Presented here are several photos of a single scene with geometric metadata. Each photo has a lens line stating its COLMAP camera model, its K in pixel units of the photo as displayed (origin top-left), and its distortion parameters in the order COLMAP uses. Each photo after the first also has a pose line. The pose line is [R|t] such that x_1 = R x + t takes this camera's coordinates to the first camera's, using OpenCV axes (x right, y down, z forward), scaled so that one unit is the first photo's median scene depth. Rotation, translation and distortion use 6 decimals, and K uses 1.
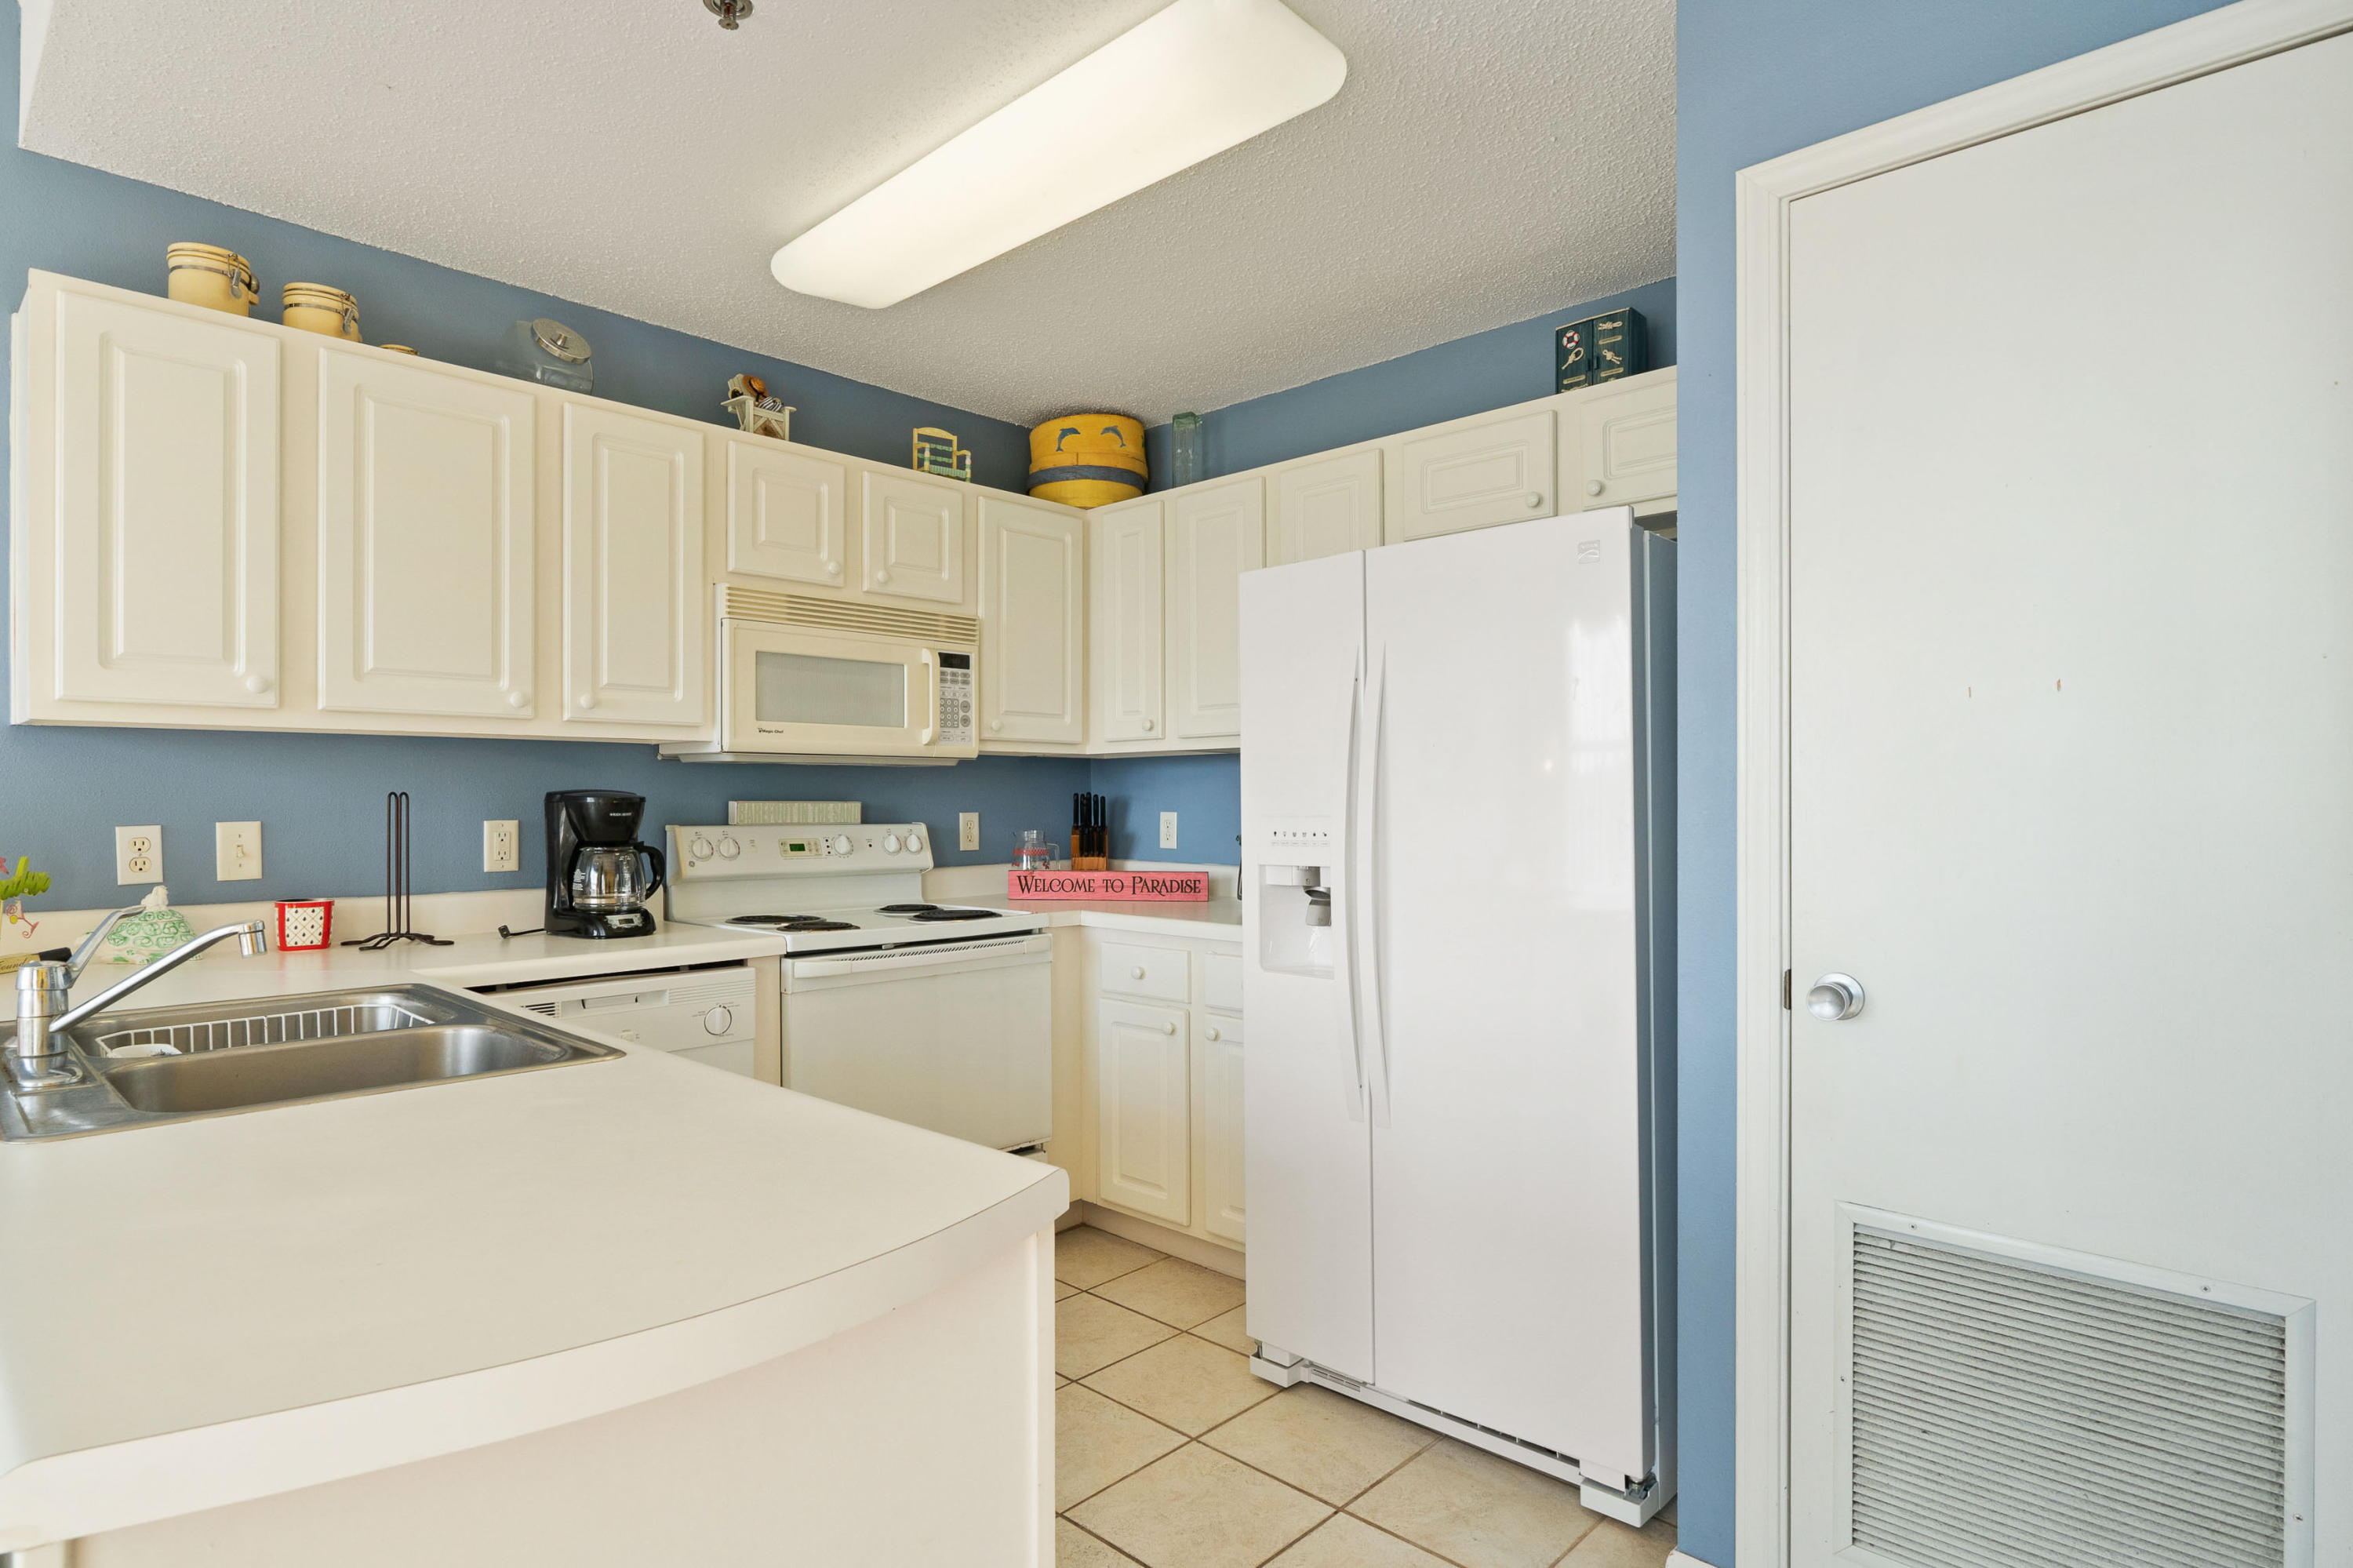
lens RADIAL K [[1224.3, 0, 1108.4], [0, 1224.3, 793.5], [0, 0, 1]] dist [-0.014990, -0.002064]
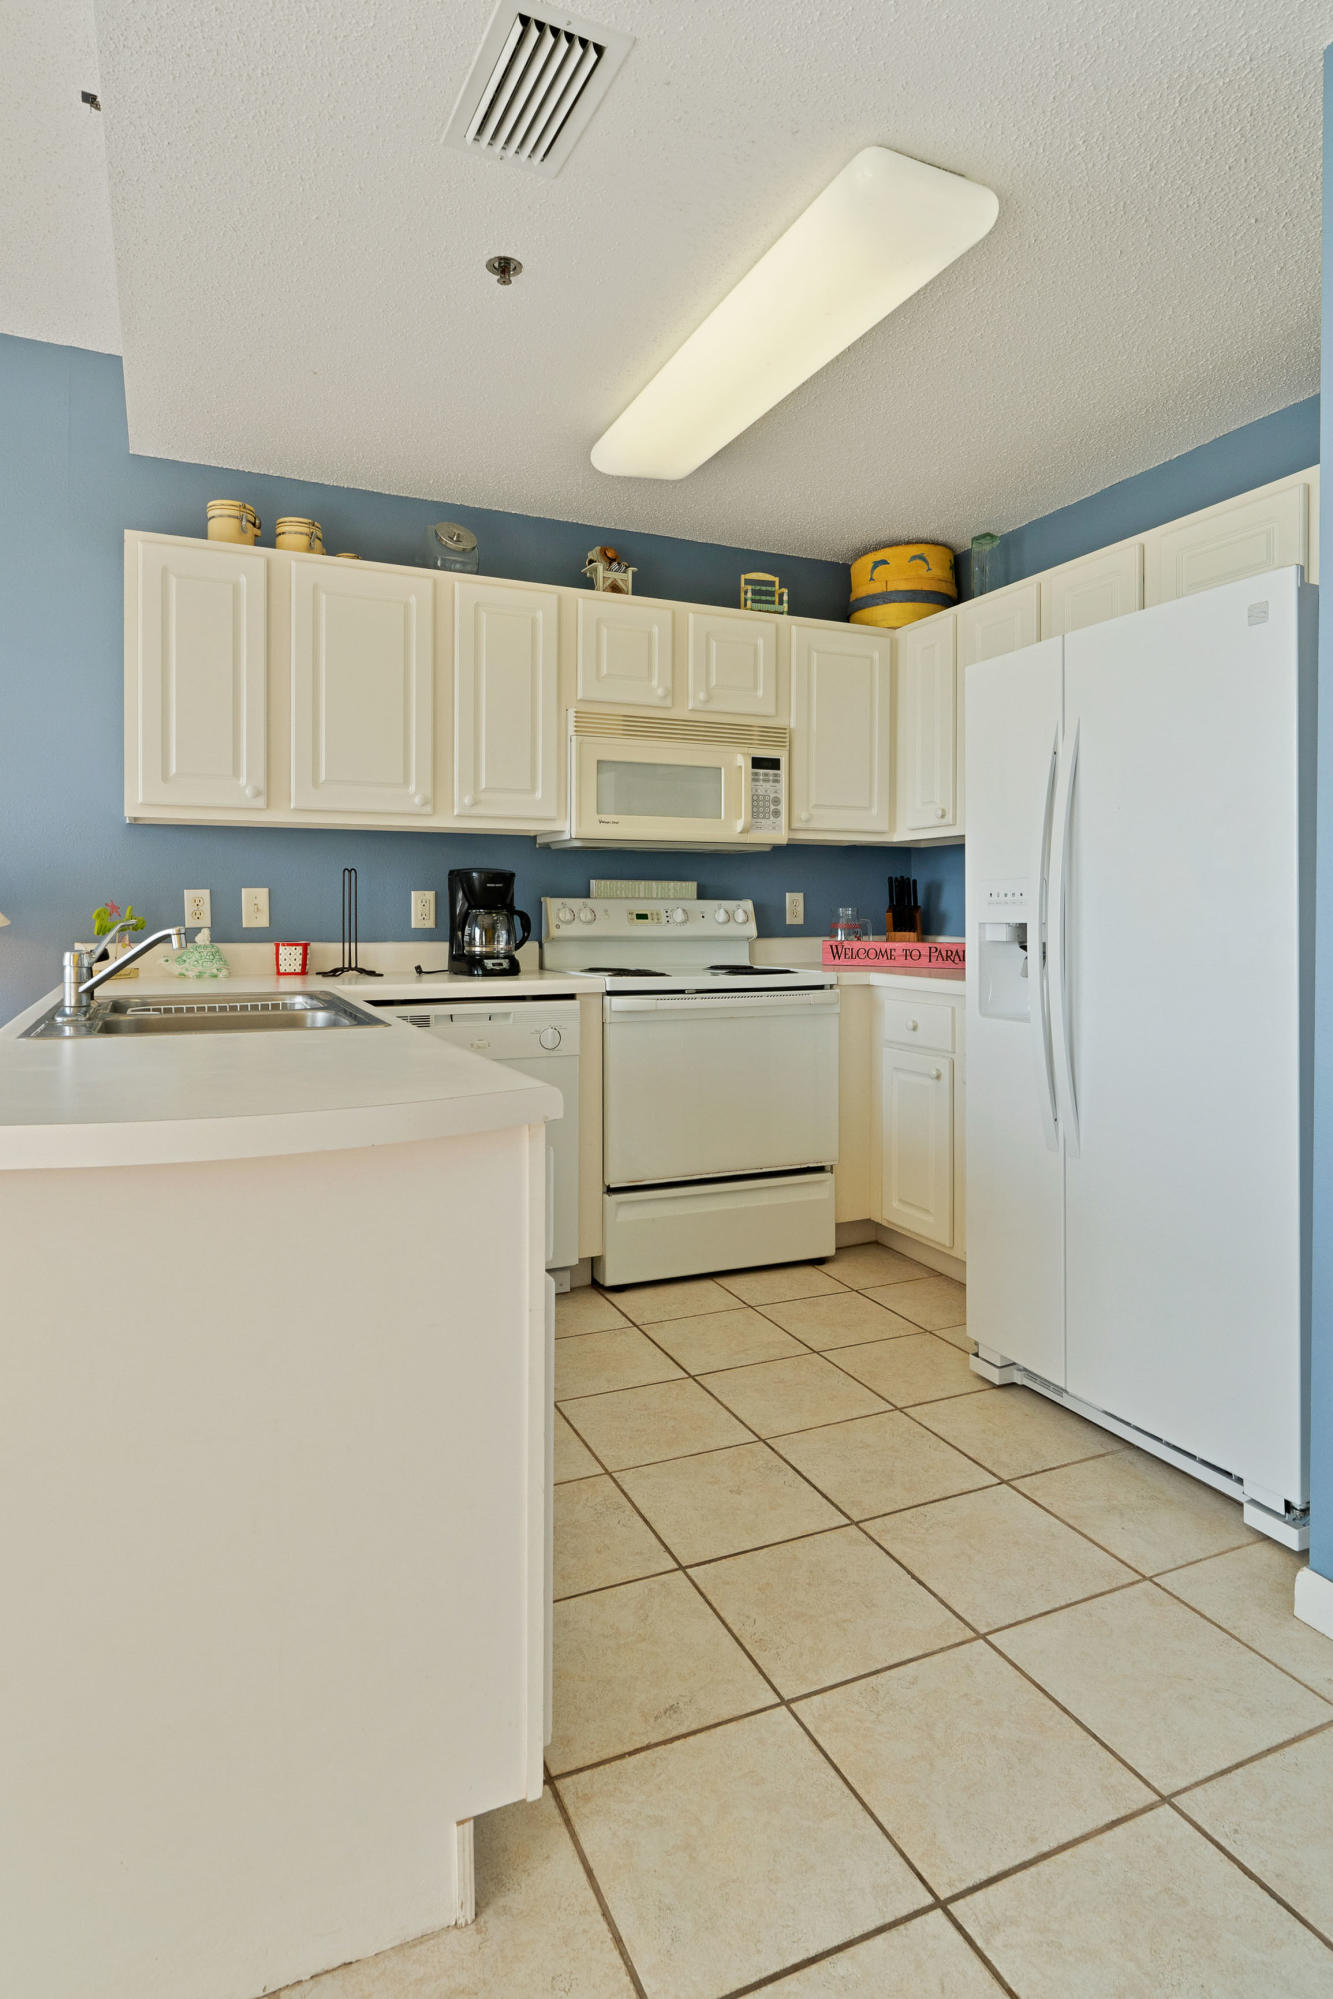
lens RADIAL K [[1065.7, 0, 651.5], [0, 1065.7, 920.7], [0, 0, 1]] dist [-0.015738, -0.000939]
pose [[0.929764, 0.005702, -0.368111, 0.191503], [-0.001309, 0.999925, 0.012183, 0.041839], [0.368153, -0.010846, 0.929702, -0.026026]]
